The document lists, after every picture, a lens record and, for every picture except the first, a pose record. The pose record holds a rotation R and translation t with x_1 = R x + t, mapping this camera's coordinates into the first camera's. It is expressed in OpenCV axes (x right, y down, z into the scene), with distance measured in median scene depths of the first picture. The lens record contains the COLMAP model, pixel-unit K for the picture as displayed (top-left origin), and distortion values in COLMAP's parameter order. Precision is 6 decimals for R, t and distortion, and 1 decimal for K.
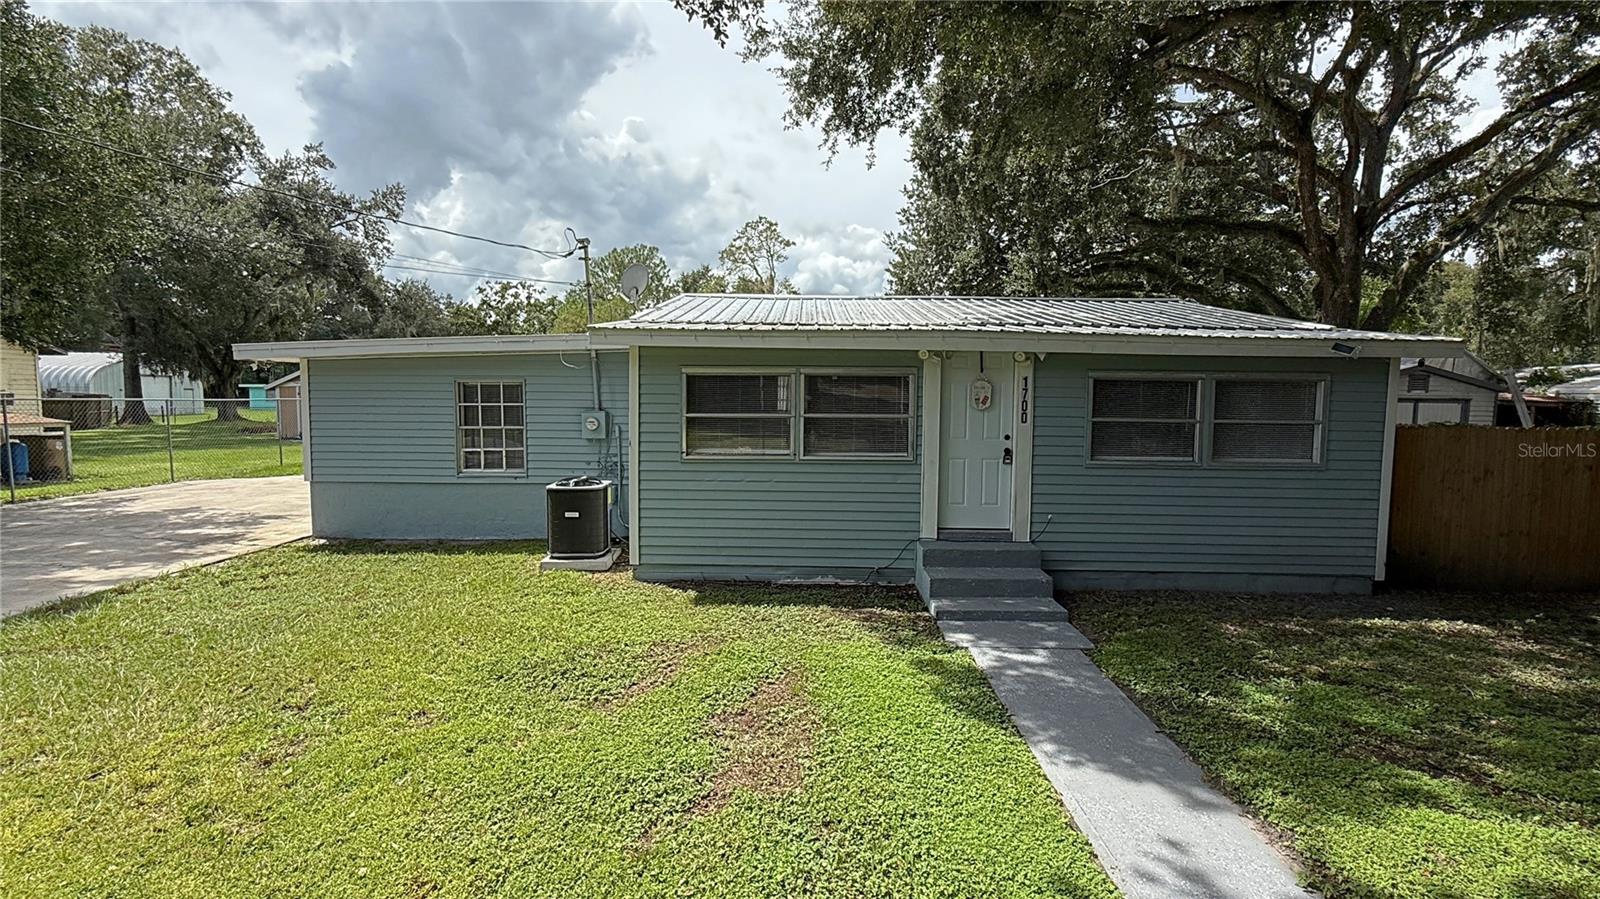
lens RADIAL K [[716.0, 0, 798.3], [0, 716.0, 454.0], [0, 0, 1]] dist [0.000548, 0.000022]
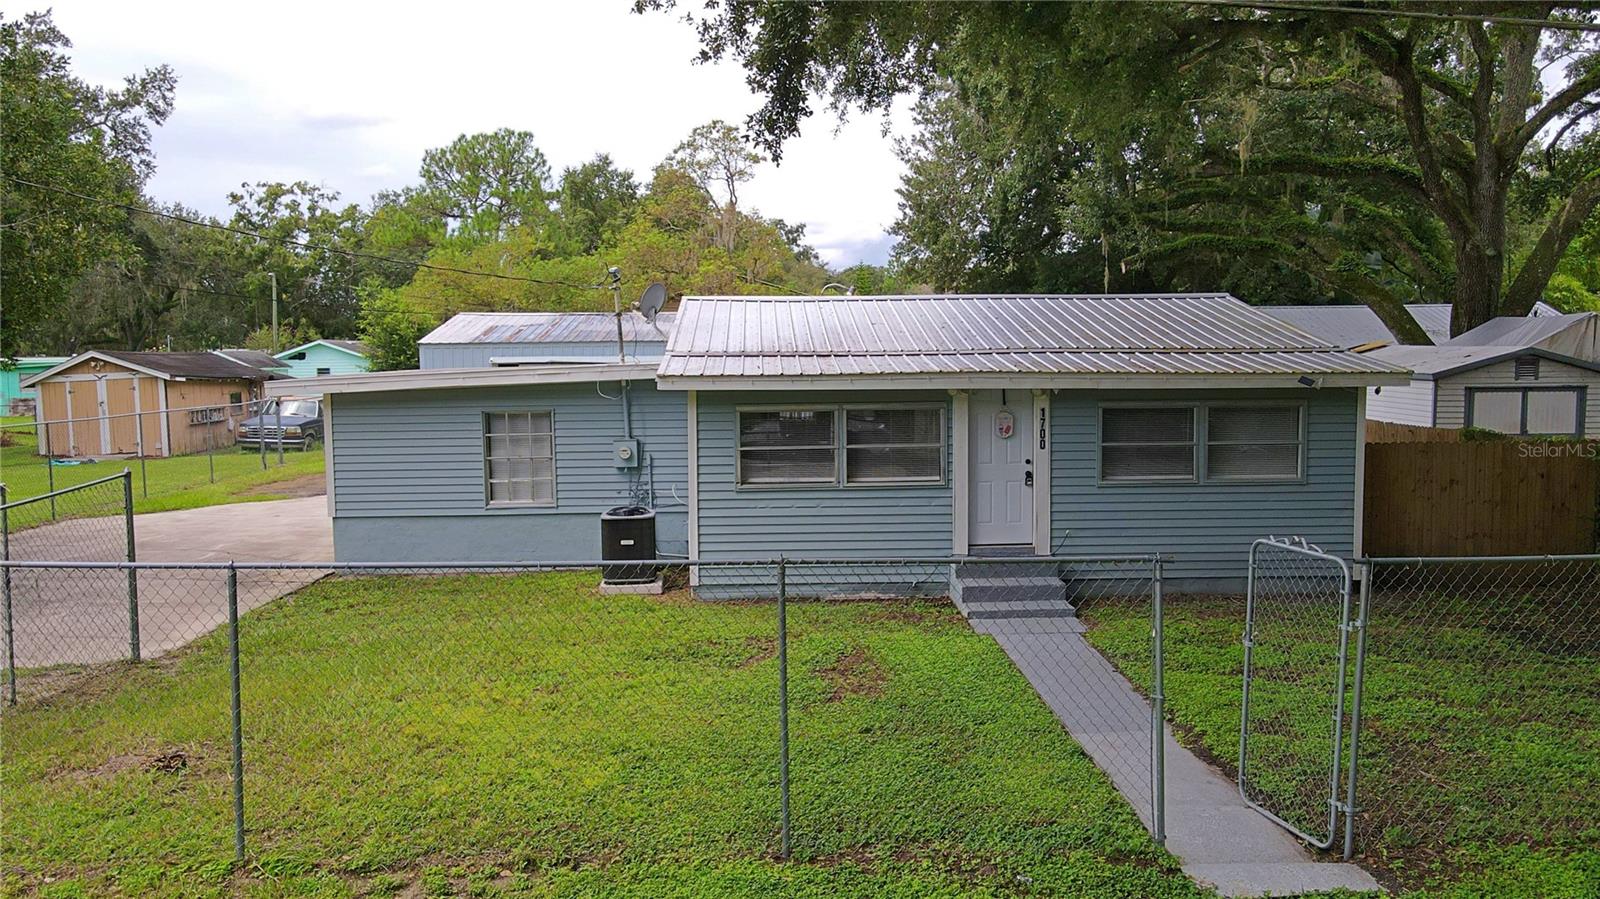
lens RADIAL K [[1226.3, 0, 800.0], [0, 1226.3, 449.5], [0, 0, 1]] dist [-0.000978, 0.007704]
pose [[0.998655, -0.023080, 0.046434, -0.121046], [0.022975, 0.999732, 0.002794, -0.044739], [-0.046486, -0.001723, 0.998917, -0.711100]]
